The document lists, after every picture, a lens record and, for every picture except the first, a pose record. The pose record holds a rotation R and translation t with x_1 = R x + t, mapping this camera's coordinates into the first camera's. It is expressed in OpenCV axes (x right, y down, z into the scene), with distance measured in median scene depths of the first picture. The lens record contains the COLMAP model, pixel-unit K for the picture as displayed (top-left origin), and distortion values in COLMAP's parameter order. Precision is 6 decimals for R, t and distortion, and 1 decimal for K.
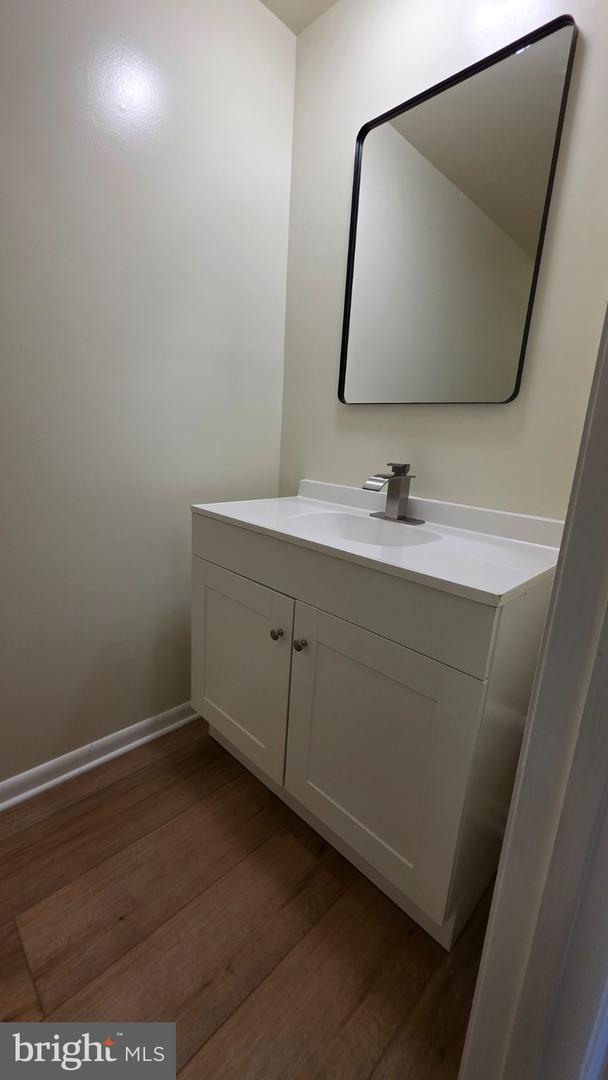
lens RADIAL K [[429.1, 0, 301.8], [0, 429.1, 537.5], [0, 0, 1]] dist [0.001717, 0.000166]
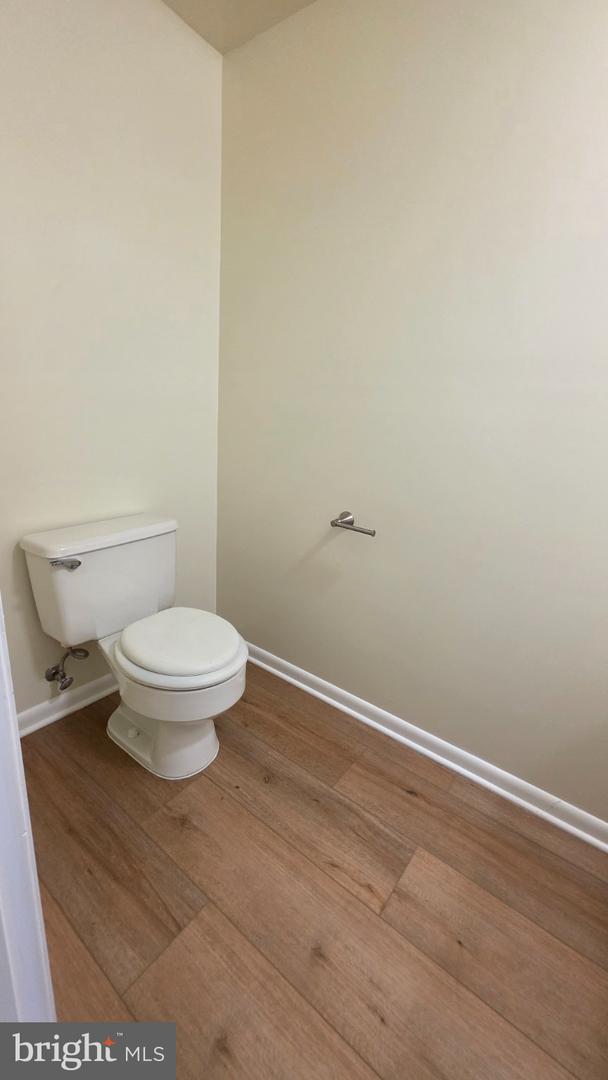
lens RADIAL K [[429.1, 0, 301.9], [0, 429.1, 542.0], [0, 0, 1]] dist [0.001717, 0.000166]
pose [[0.151542, 0.242452, -0.958255, 0.239953], [-0.304348, 0.933798, 0.188133, -0.057329], [0.940429, 0.263133, 0.215299, 0.179970]]
